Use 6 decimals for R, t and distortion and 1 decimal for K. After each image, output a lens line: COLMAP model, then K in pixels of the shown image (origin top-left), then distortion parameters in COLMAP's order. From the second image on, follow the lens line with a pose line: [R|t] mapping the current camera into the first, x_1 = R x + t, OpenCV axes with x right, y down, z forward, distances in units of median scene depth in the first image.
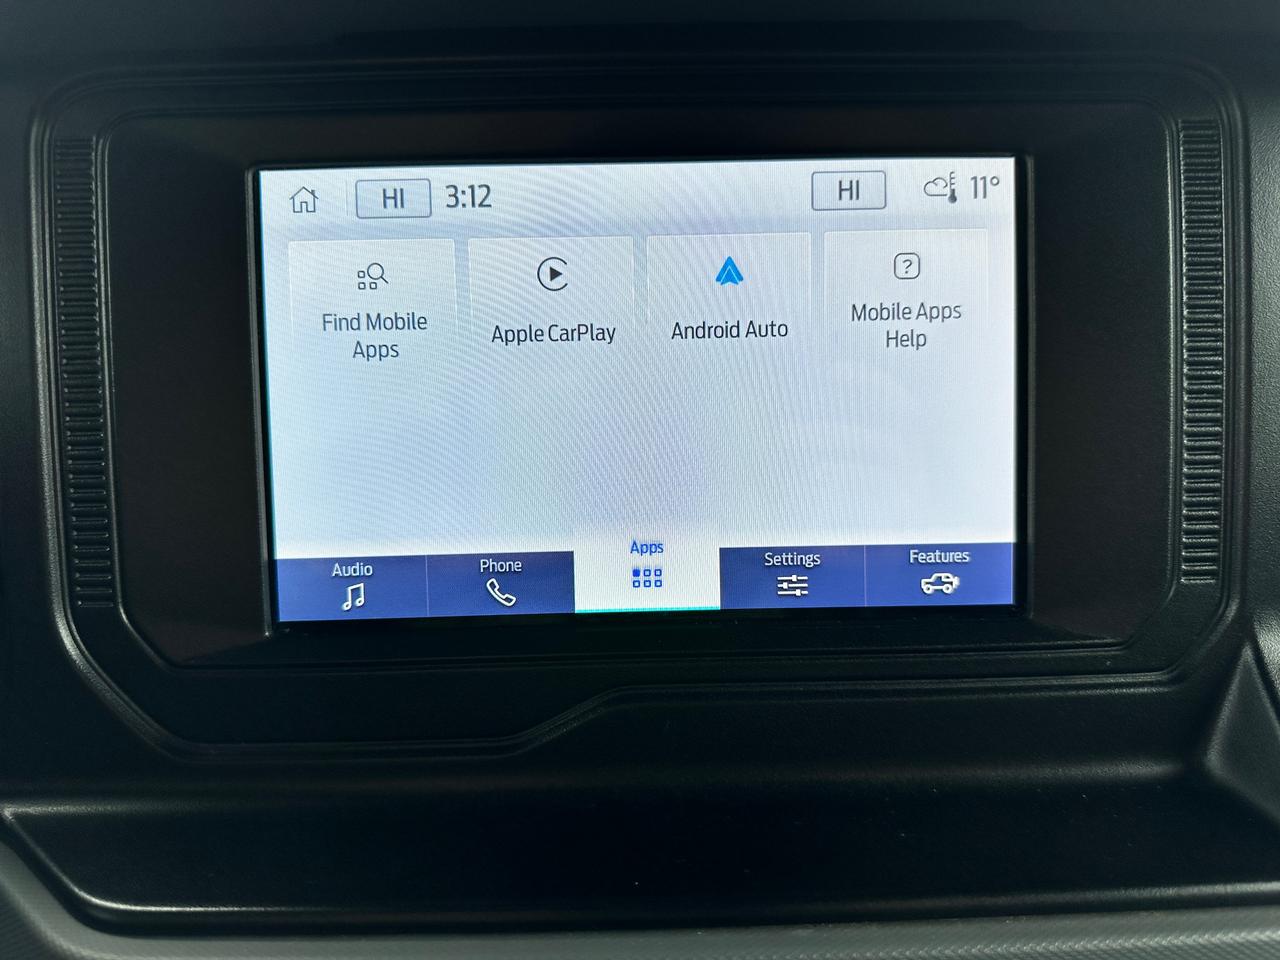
lens RADIAL K [[899.1, 0, 636.7], [0, 899.1, 473.6], [0, 0, 1]] dist [0.034009, -0.044386]
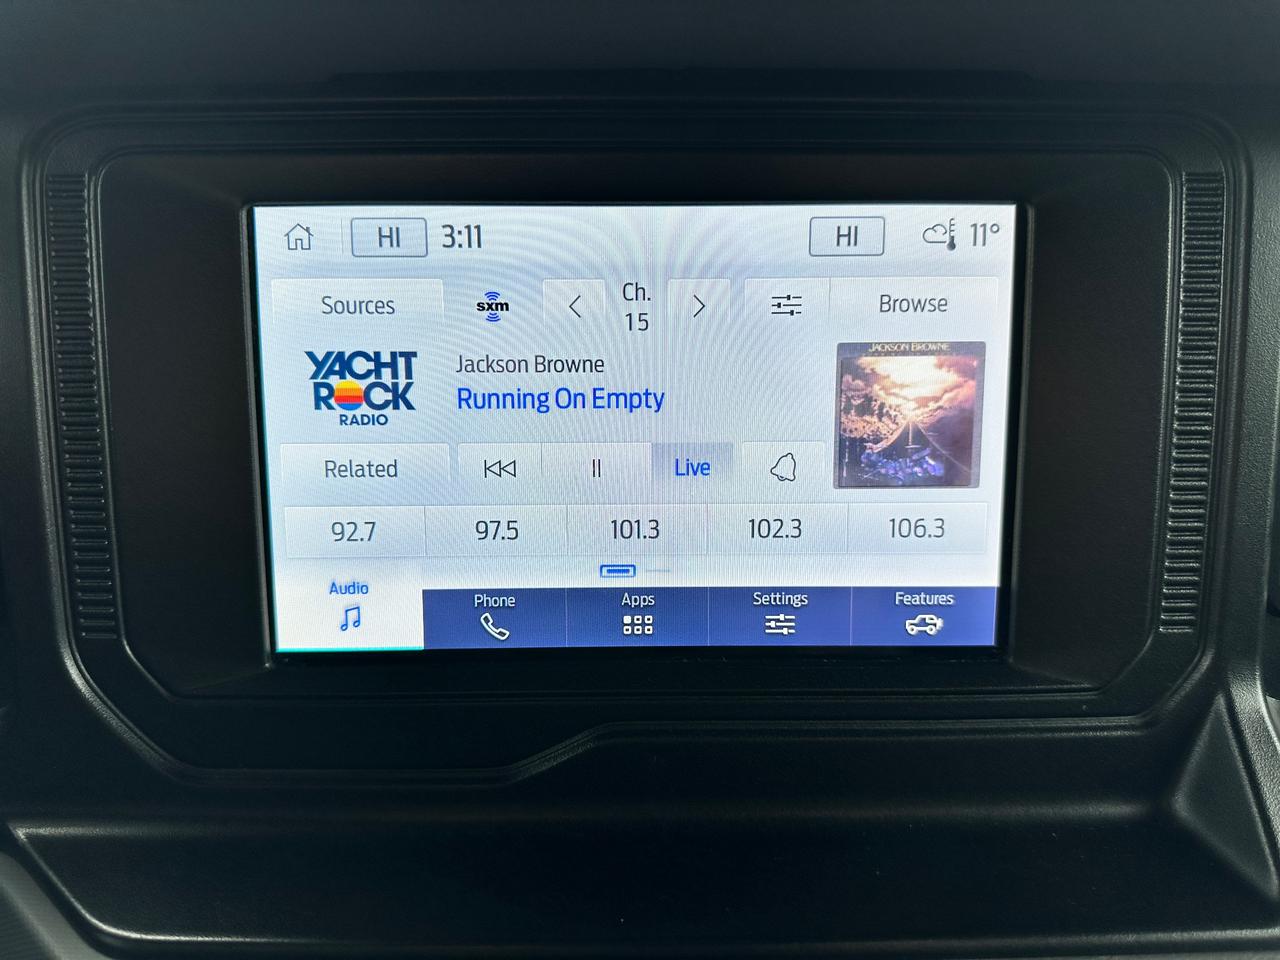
lens RADIAL K [[899.1, 0, 629.5], [0, 899.1, 462.6], [0, 0, 1]] dist [0.034009, -0.044386]
pose [[0.999866, 0.016337, 0.000740, -0.001324], [-0.016349, 0.997467, 0.069230, -0.131265], [0.000393, -0.069233, 0.997600, -0.008340]]
